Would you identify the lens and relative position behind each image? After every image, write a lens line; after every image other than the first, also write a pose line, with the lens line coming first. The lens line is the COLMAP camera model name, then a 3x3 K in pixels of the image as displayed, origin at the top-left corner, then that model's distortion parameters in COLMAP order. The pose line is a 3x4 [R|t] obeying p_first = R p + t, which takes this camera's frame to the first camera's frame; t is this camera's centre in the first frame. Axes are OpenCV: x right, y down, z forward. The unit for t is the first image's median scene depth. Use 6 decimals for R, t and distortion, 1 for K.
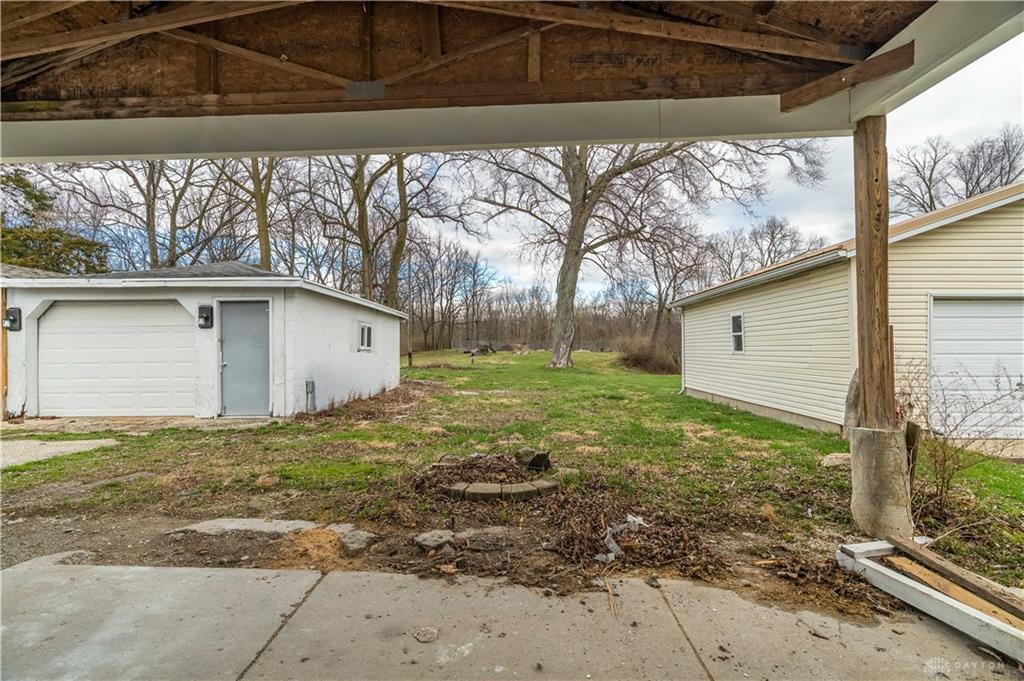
lens RADIAL K [[457.7, 0, 522.5], [0, 457.7, 341.9], [0, 0, 1]] dist [-0.000216, 0.000395]
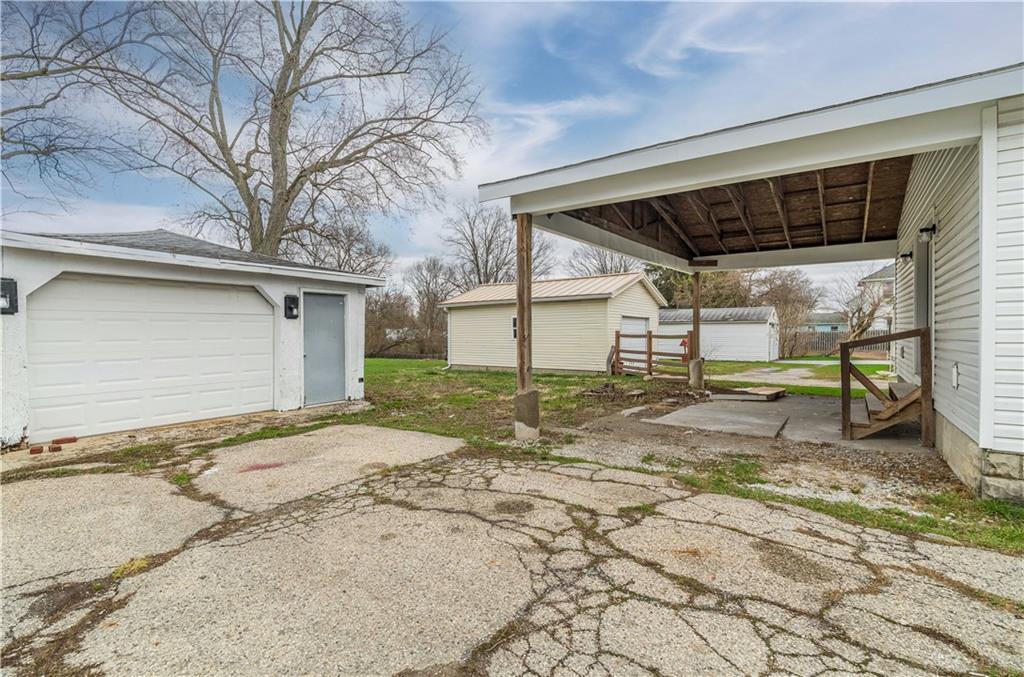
lens RADIAL K [[457.7, 0, 515.2], [0, 457.7, 338.6], [0, 0, 1]] dist [-0.000216, 0.000395]
pose [[0.574499, -0.009258, 0.818453, -0.436690], [-0.001383, 0.999924, 0.012281, 0.000357], [-0.818504, -0.008187, 0.574442, 0.014042]]
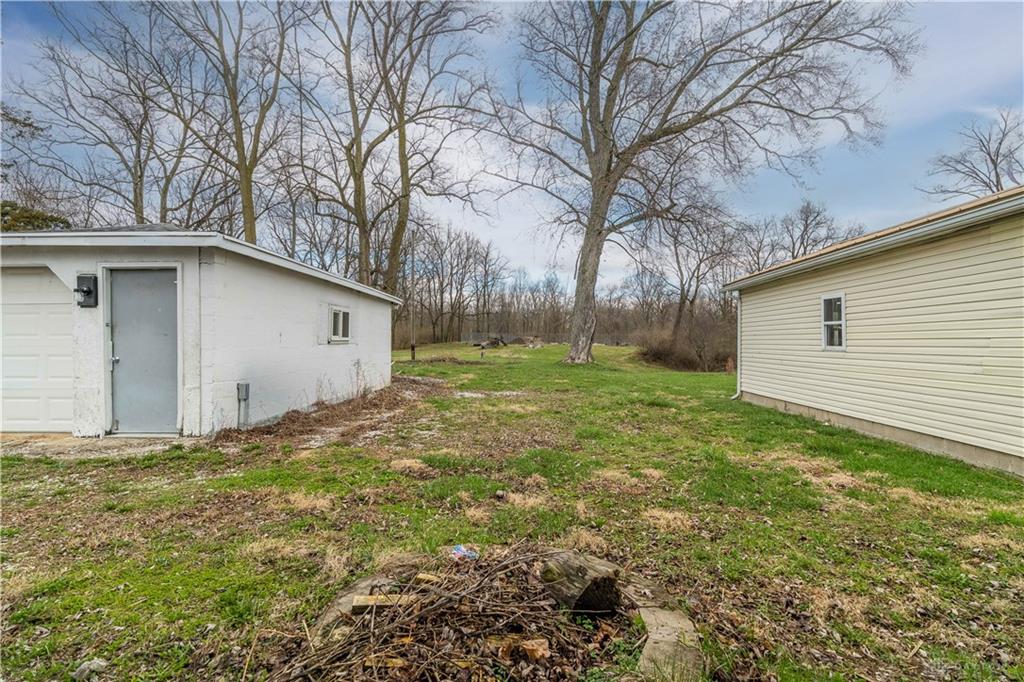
lens RADIAL K [[457.7, 0, 520.9], [0, 457.7, 337.9], [0, 0, 1]] dist [-0.000216, 0.000395]
pose [[0.999554, 0.007865, -0.028823, -0.005419], [-0.007681, 0.999950, 0.006463, 0.002507], [0.028872, -0.006239, 0.999564, 0.116200]]
